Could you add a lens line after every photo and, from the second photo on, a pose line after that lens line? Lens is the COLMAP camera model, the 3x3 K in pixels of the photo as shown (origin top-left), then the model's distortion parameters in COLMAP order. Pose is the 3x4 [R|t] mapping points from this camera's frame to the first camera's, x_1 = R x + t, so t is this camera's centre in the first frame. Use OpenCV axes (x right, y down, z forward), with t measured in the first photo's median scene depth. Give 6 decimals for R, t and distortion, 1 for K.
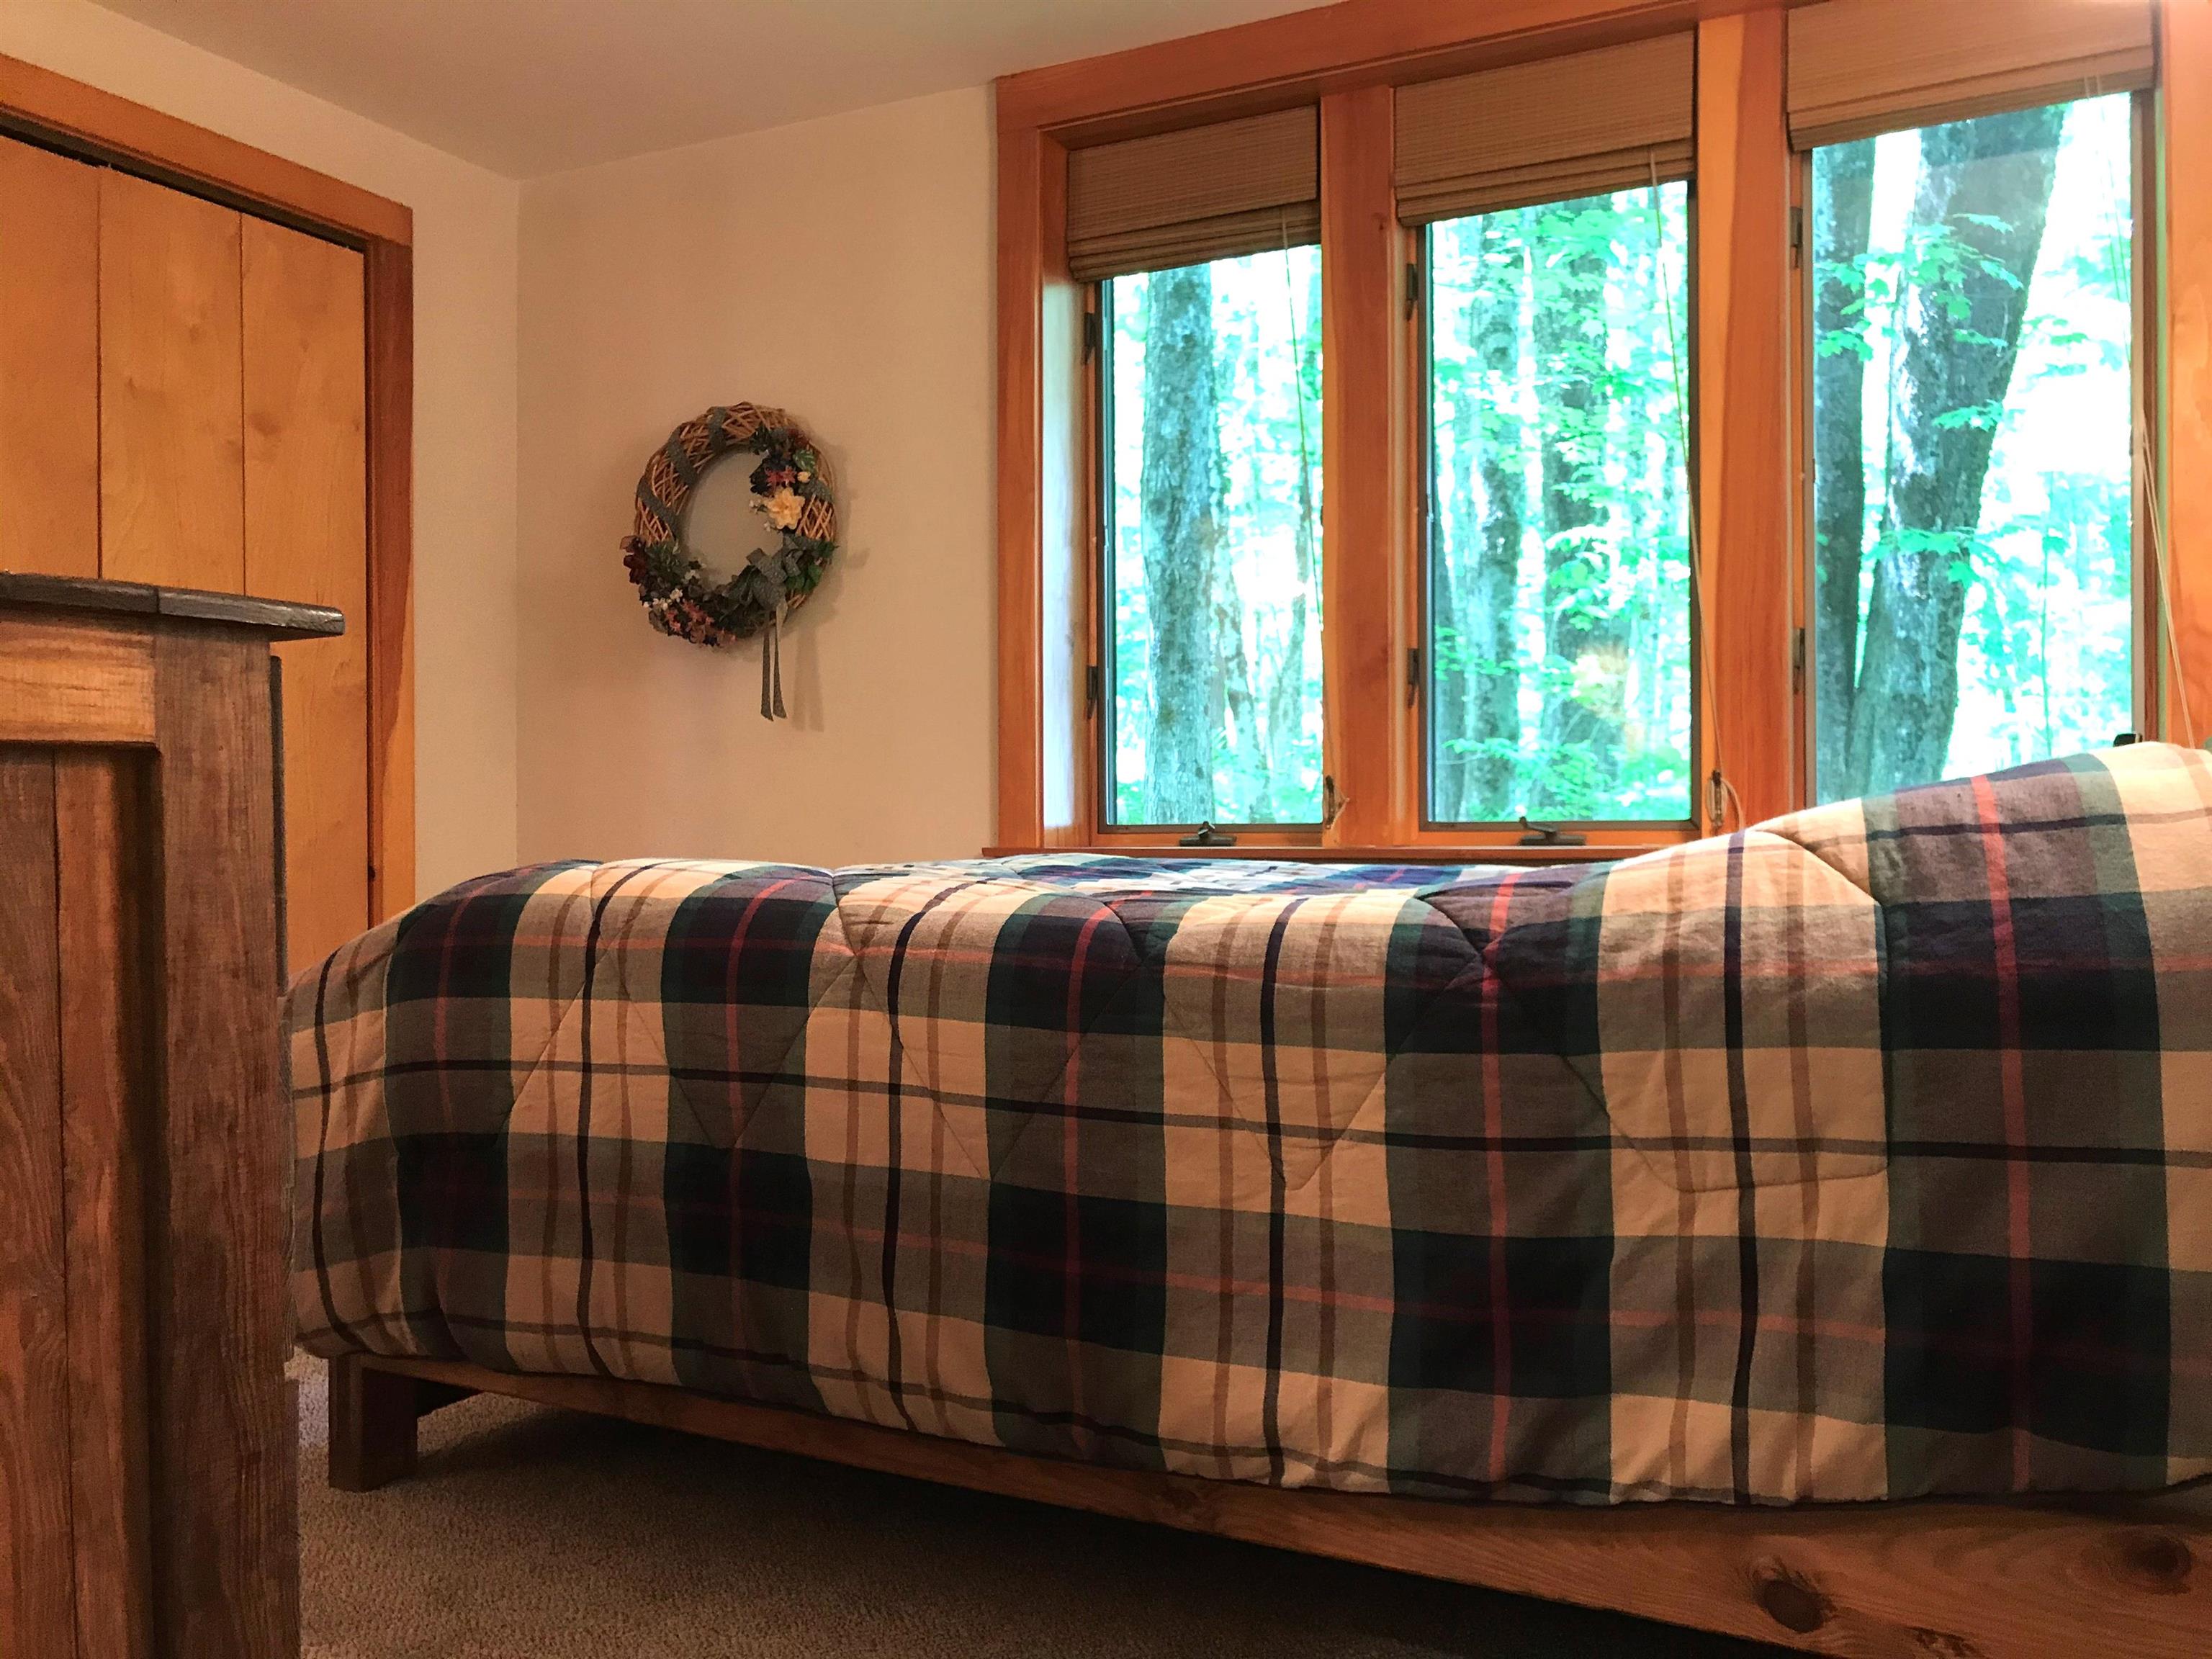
lens RADIAL K [[1820.2, 0, 1099.8], [0, 1820.2, 827.8], [0, 0, 1]] dist [0.035907, -0.031538]
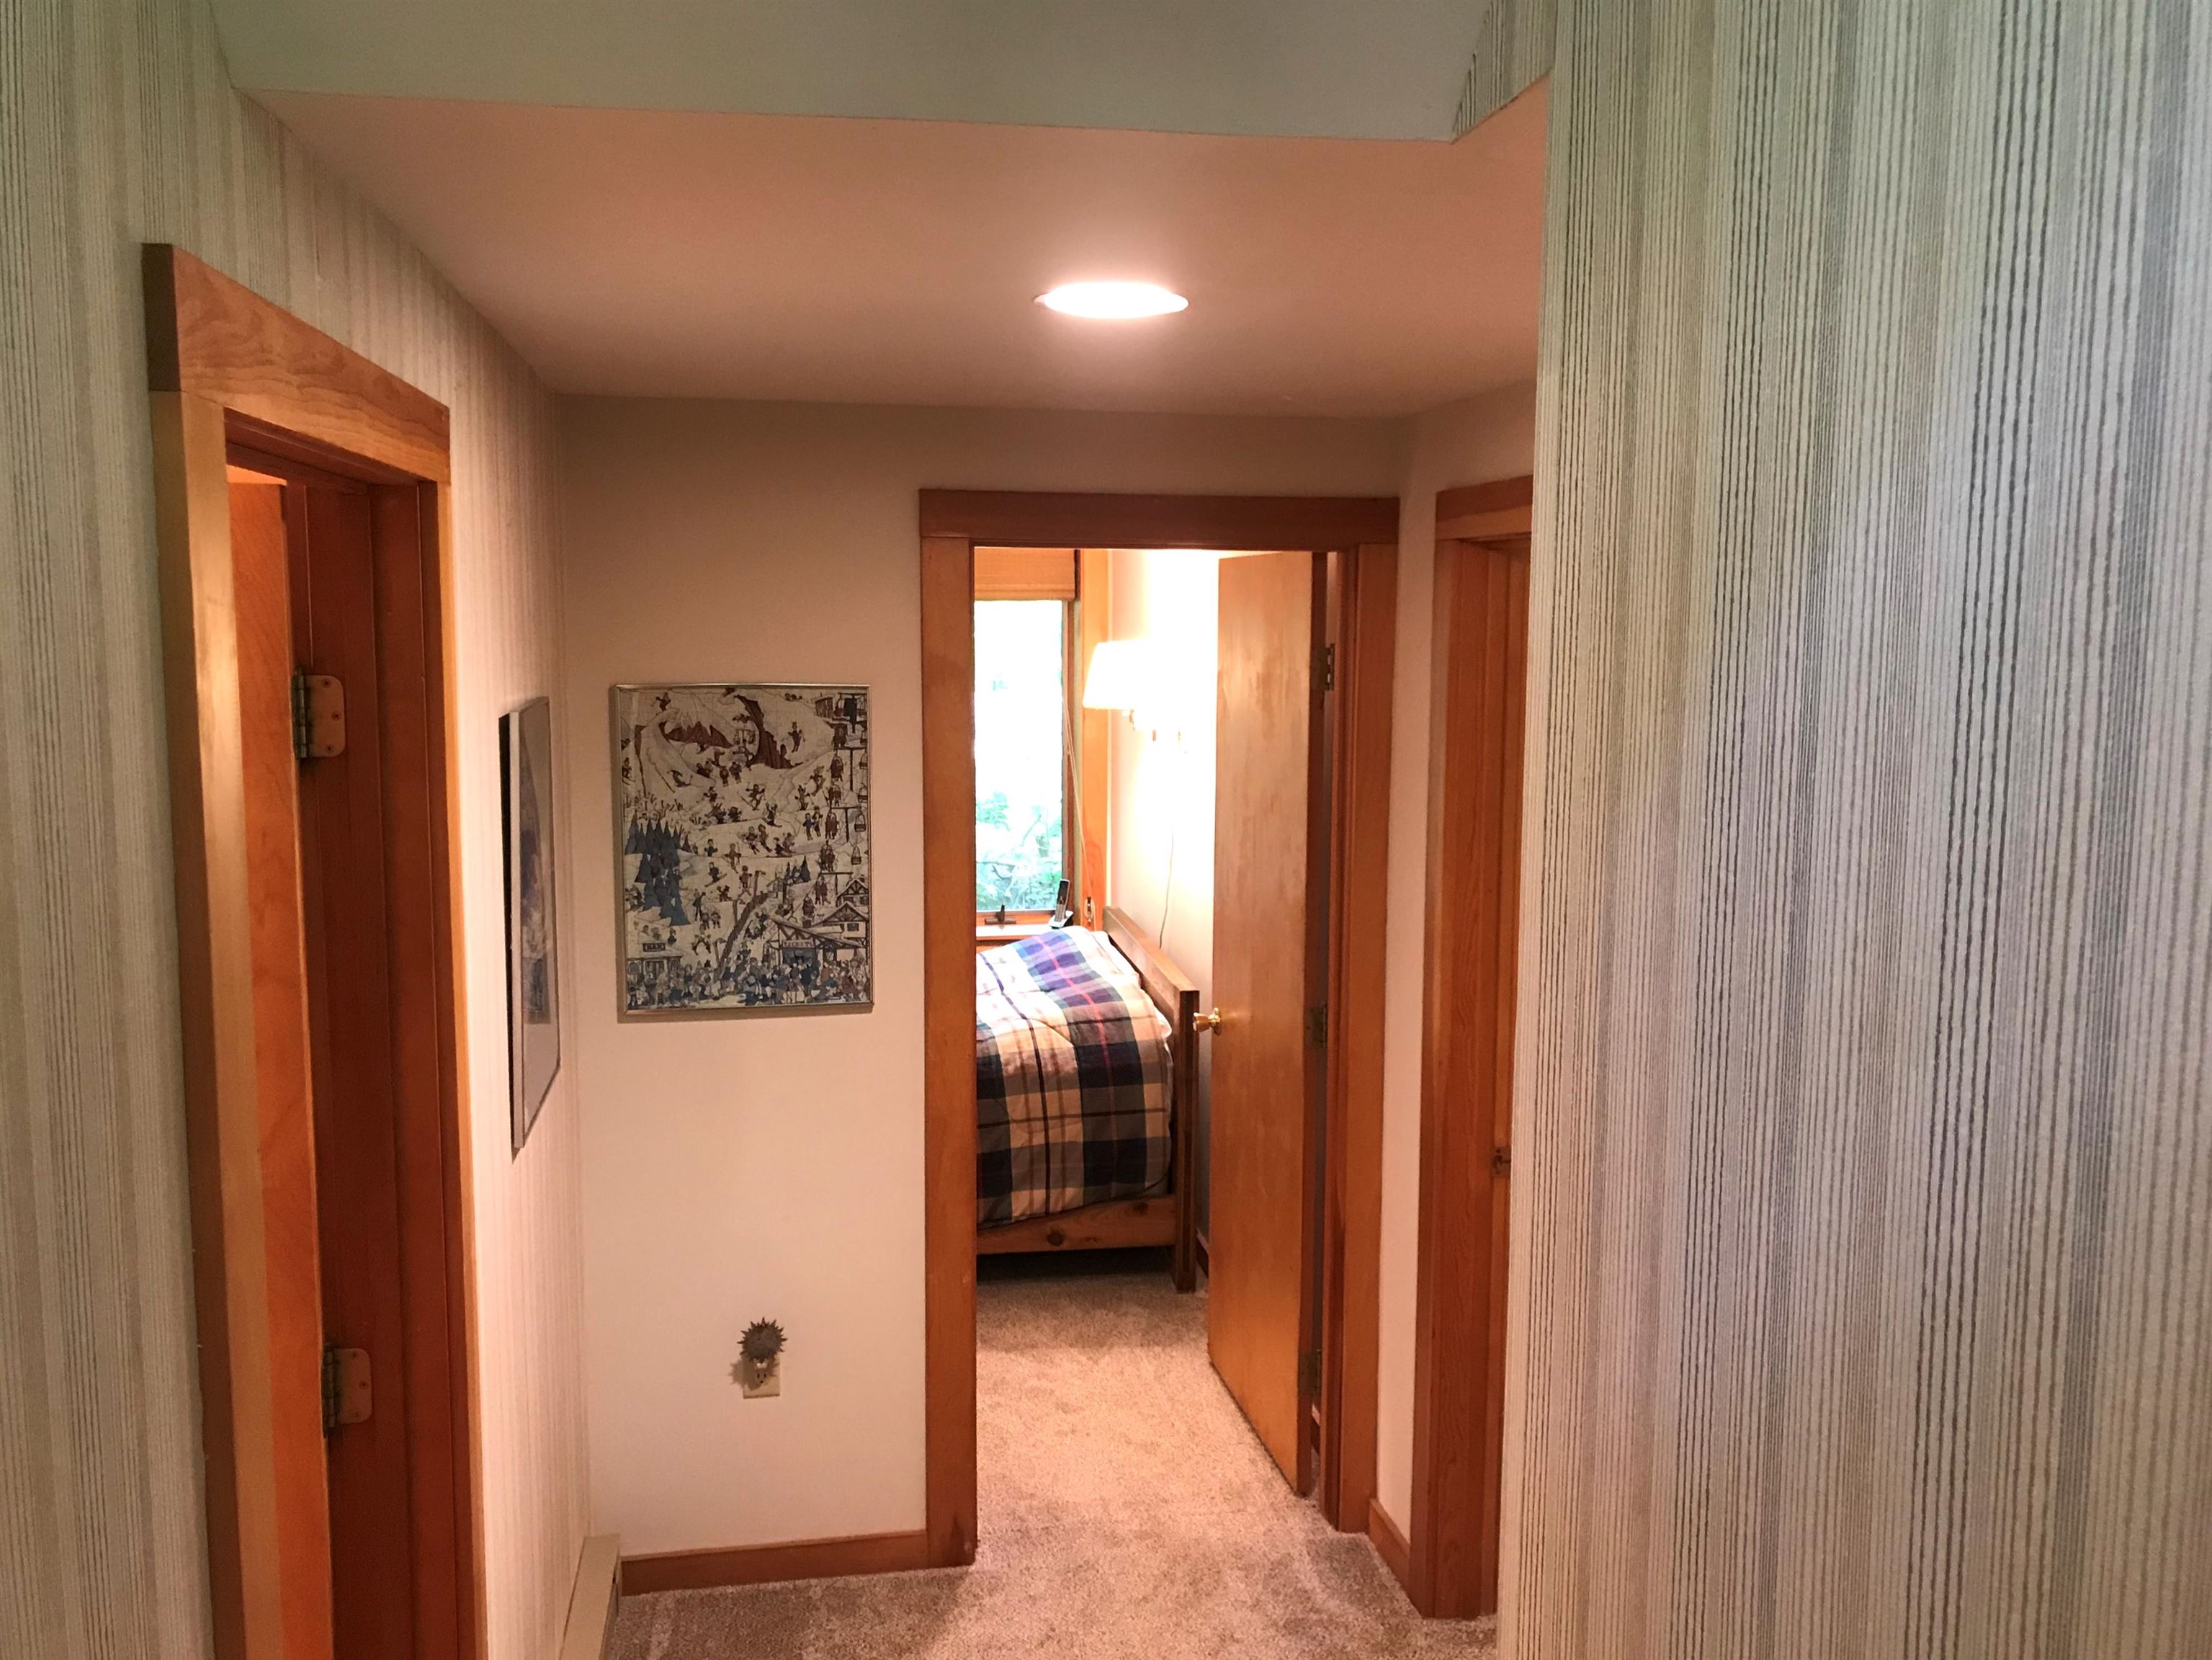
lens RADIAL K [[1820.4, 0, 1105.4], [0, 1820.4, 825.2], [0, 0, 1]] dist [0.035907, -0.031538]
pose [[0.806617, -0.061293, 0.587889, -1.647821], [-0.005524, 0.993784, 0.111190, -0.810218], [-0.591049, -0.092935, 0.801264, -1.917069]]
